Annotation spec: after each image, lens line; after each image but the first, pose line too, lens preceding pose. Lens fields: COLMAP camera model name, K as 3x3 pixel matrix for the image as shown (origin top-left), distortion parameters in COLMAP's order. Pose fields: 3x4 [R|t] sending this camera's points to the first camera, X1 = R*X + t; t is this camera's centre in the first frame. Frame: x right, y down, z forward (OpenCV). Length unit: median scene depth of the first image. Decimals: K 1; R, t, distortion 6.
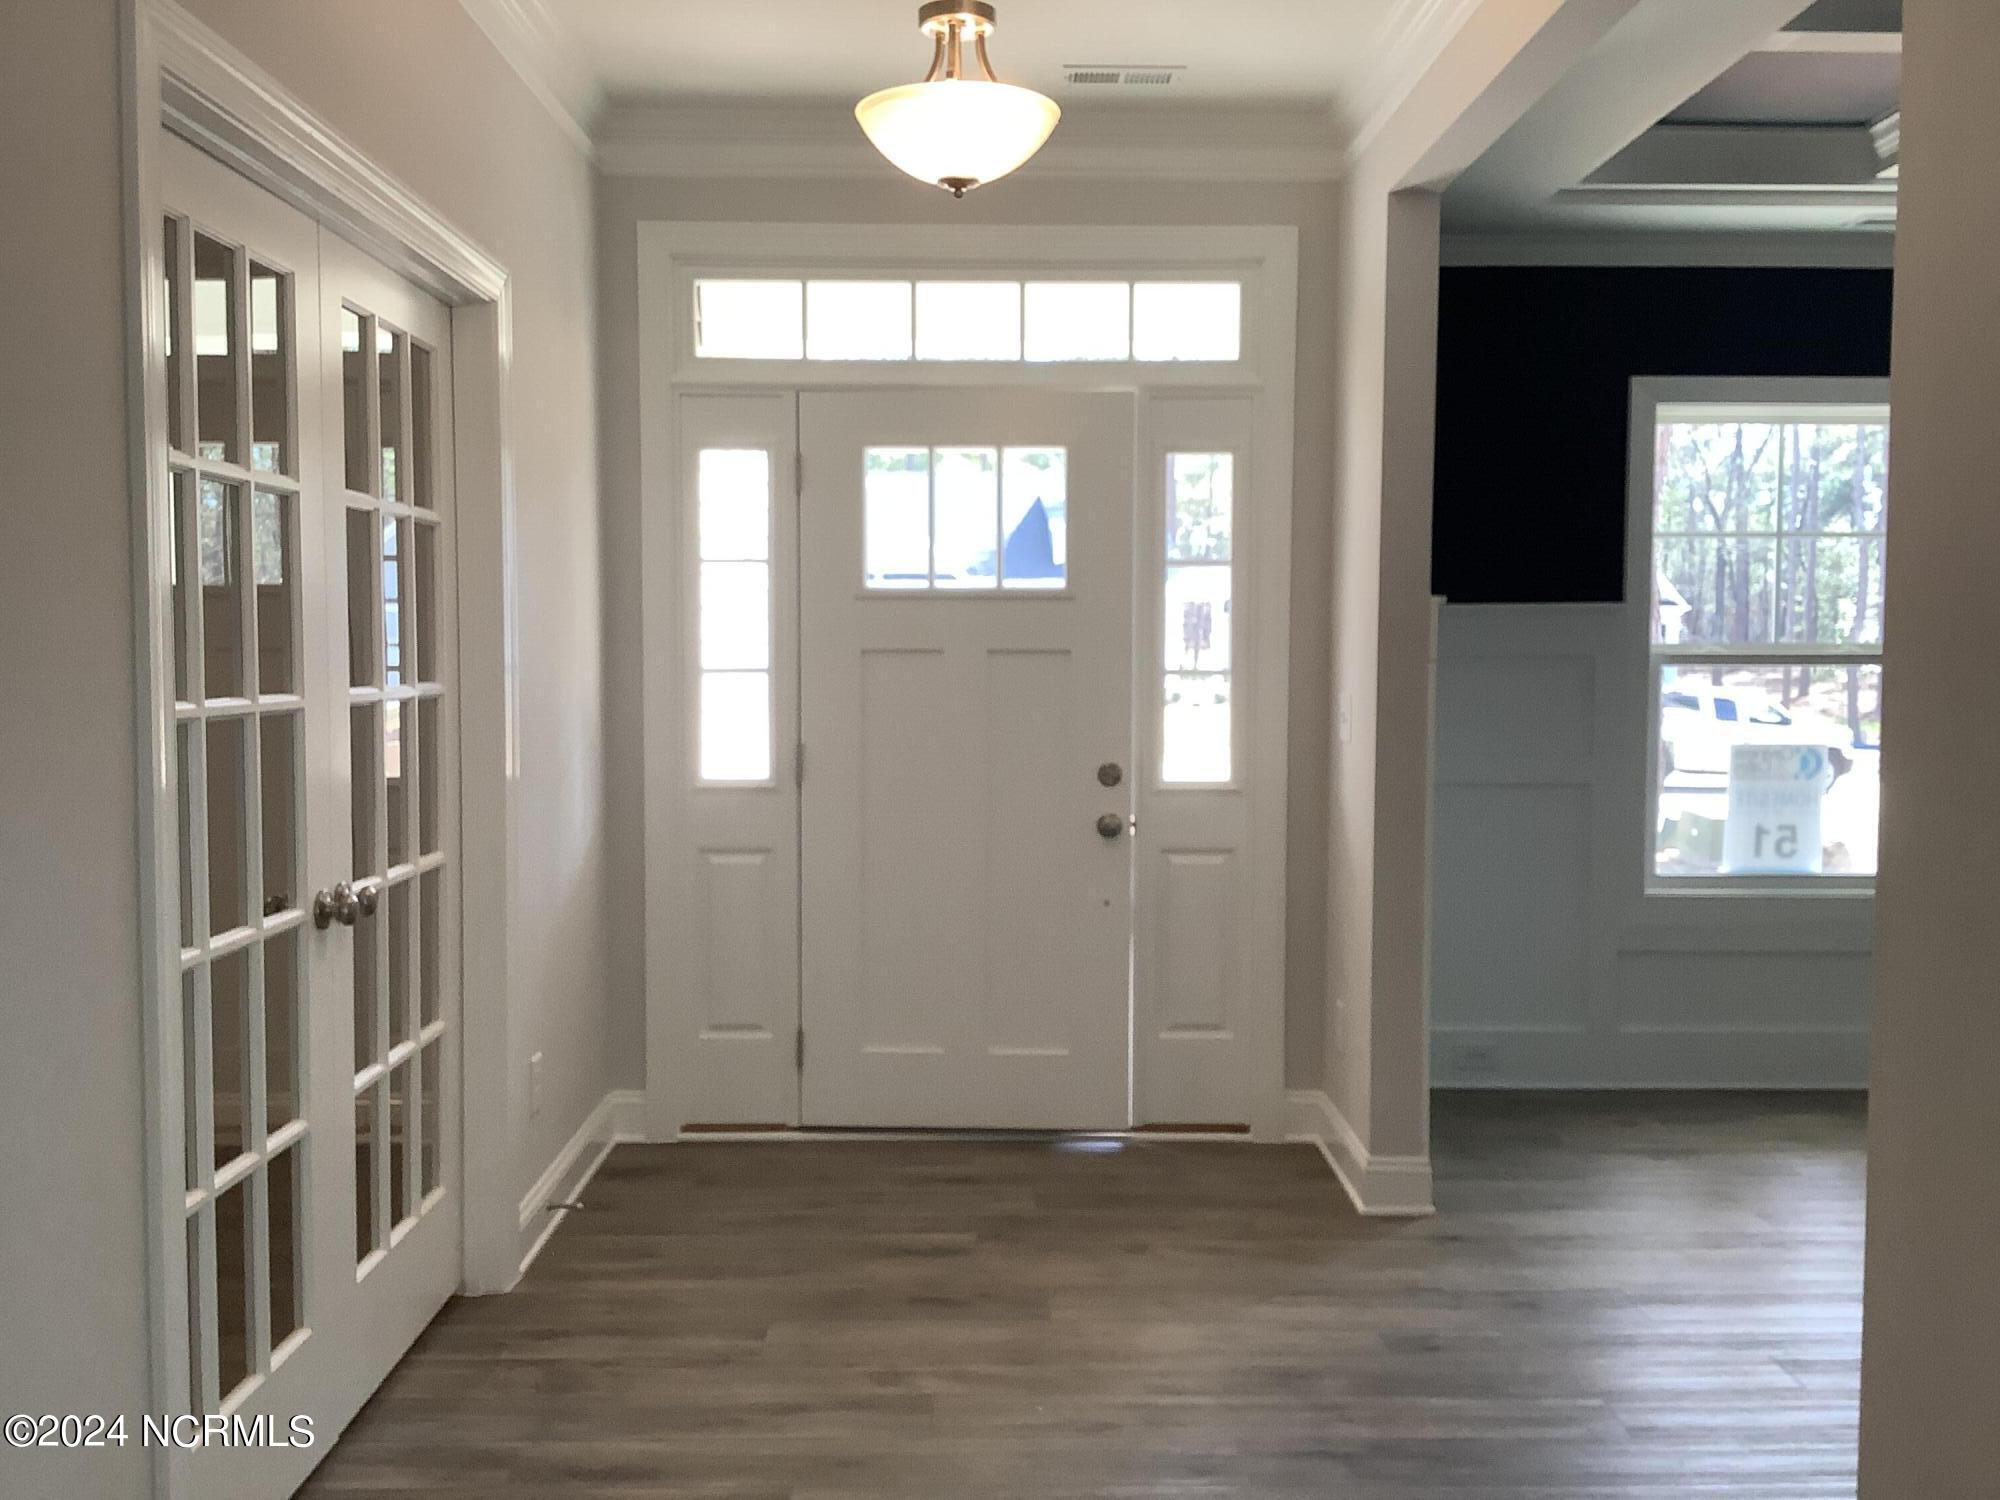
lens RADIAL K [[1816.0, 0, 1000.0], [0, 1816.0, 750.0], [0, 0, 1]] dist [0.001900, -0.002618]
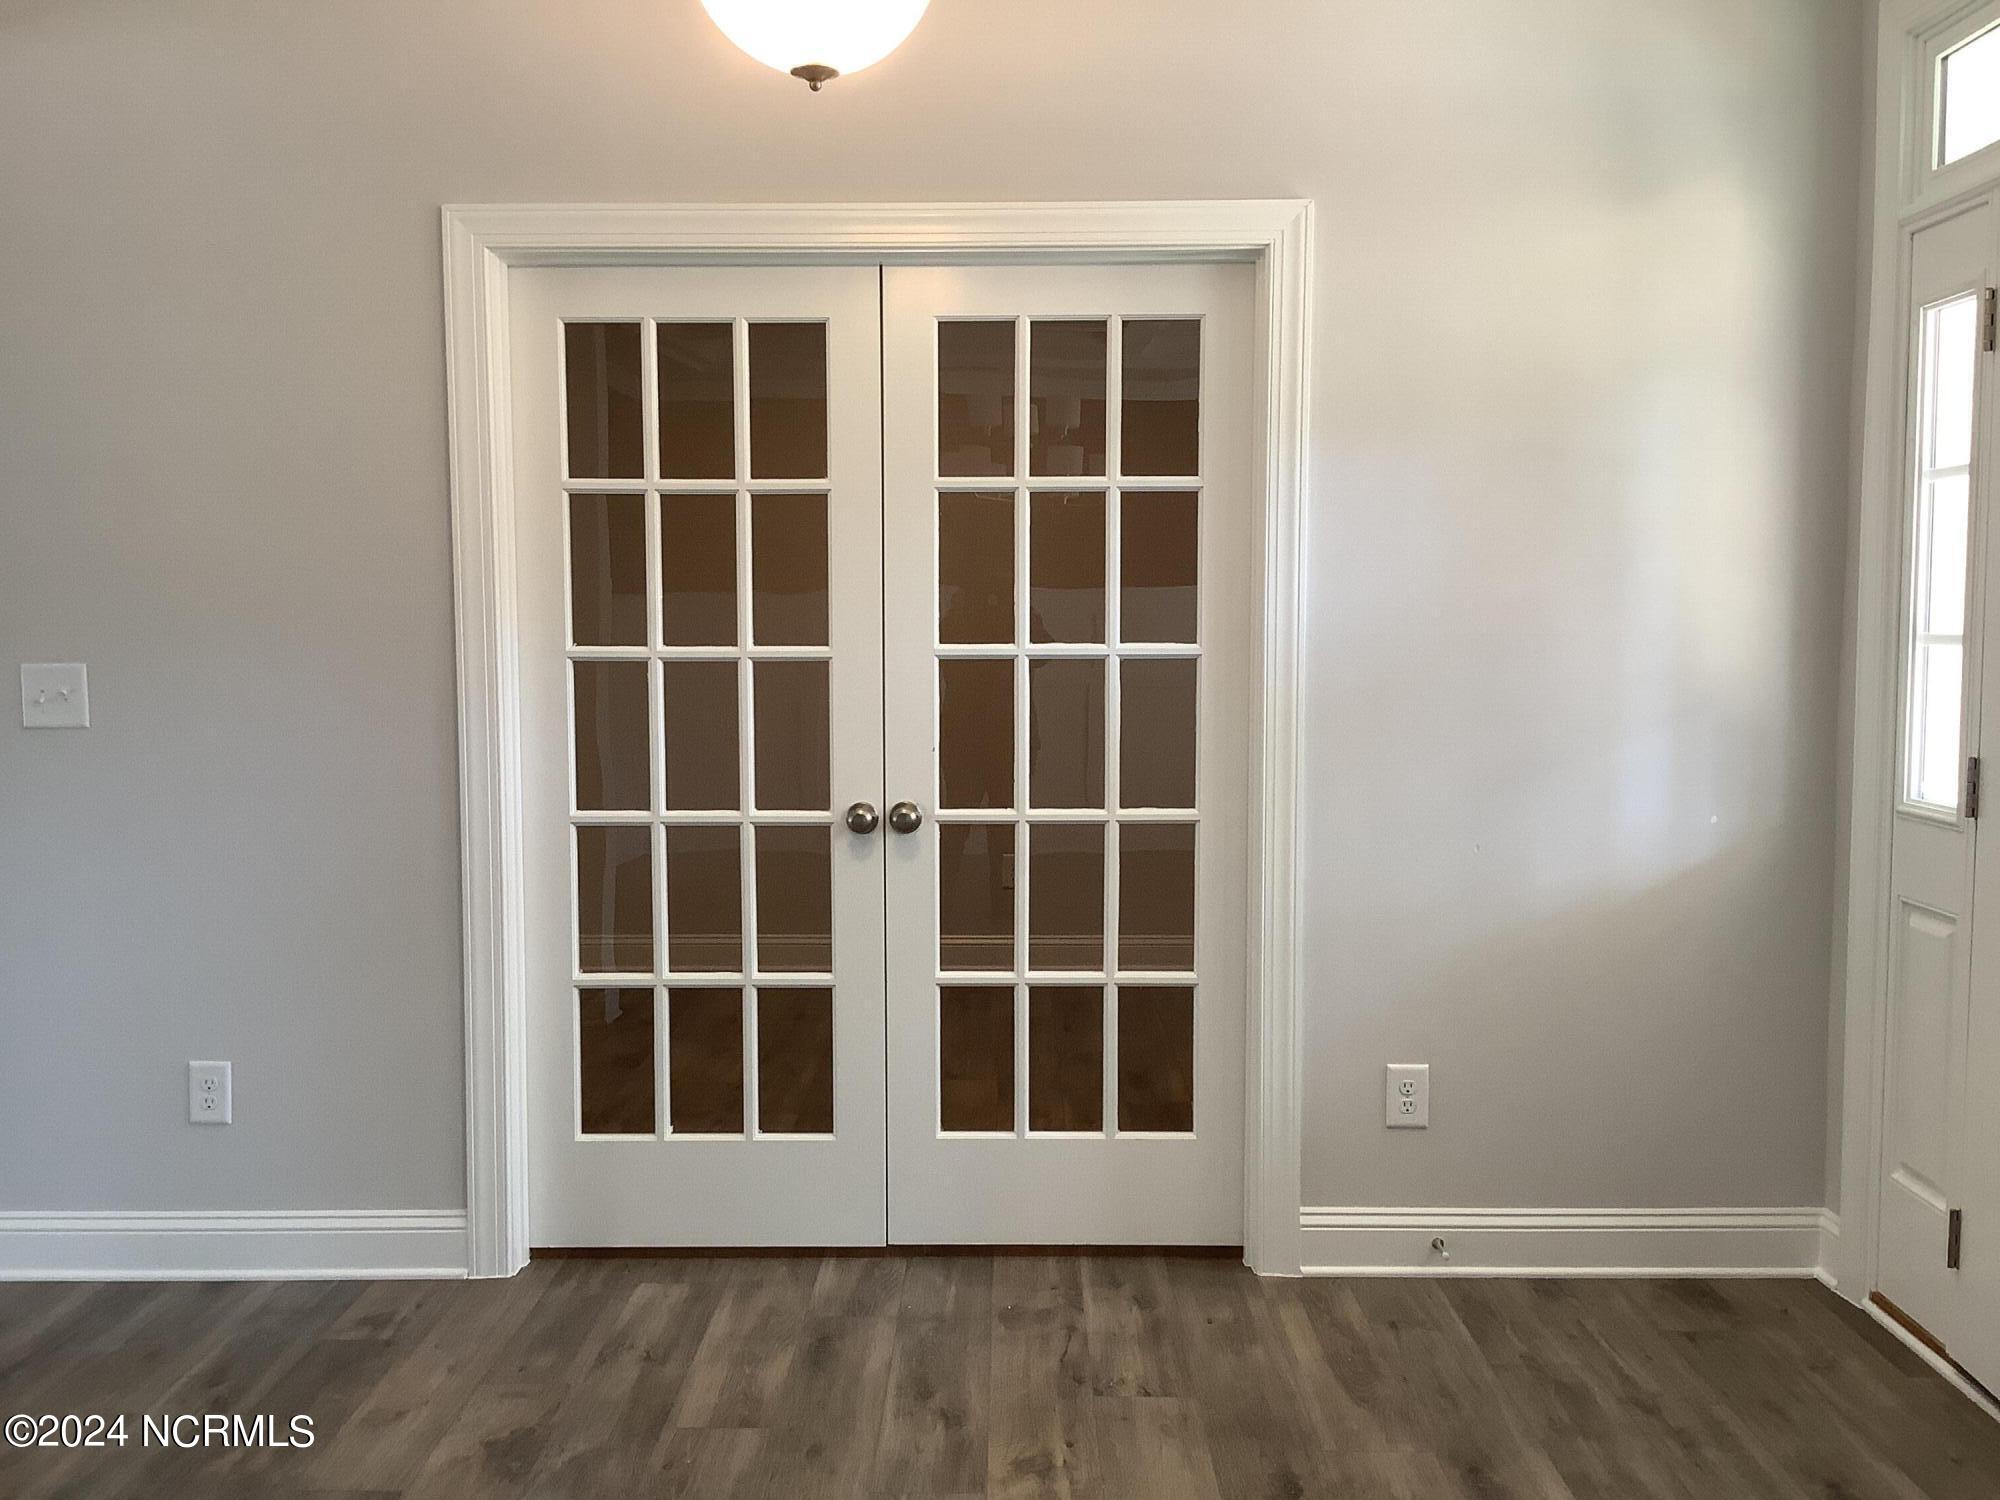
lens RADIAL K [[1790.2, 0, 1000.0], [0, 1790.2, 750.0], [0, 0, 1]] dist [0.089045, 0.001445]
pose [[-0.019315, 0.068116, -0.997490, 0.518899], [-0.058879, 0.995868, 0.069145, -0.029269], [0.998078, 0.060066, -0.015224, 0.668988]]
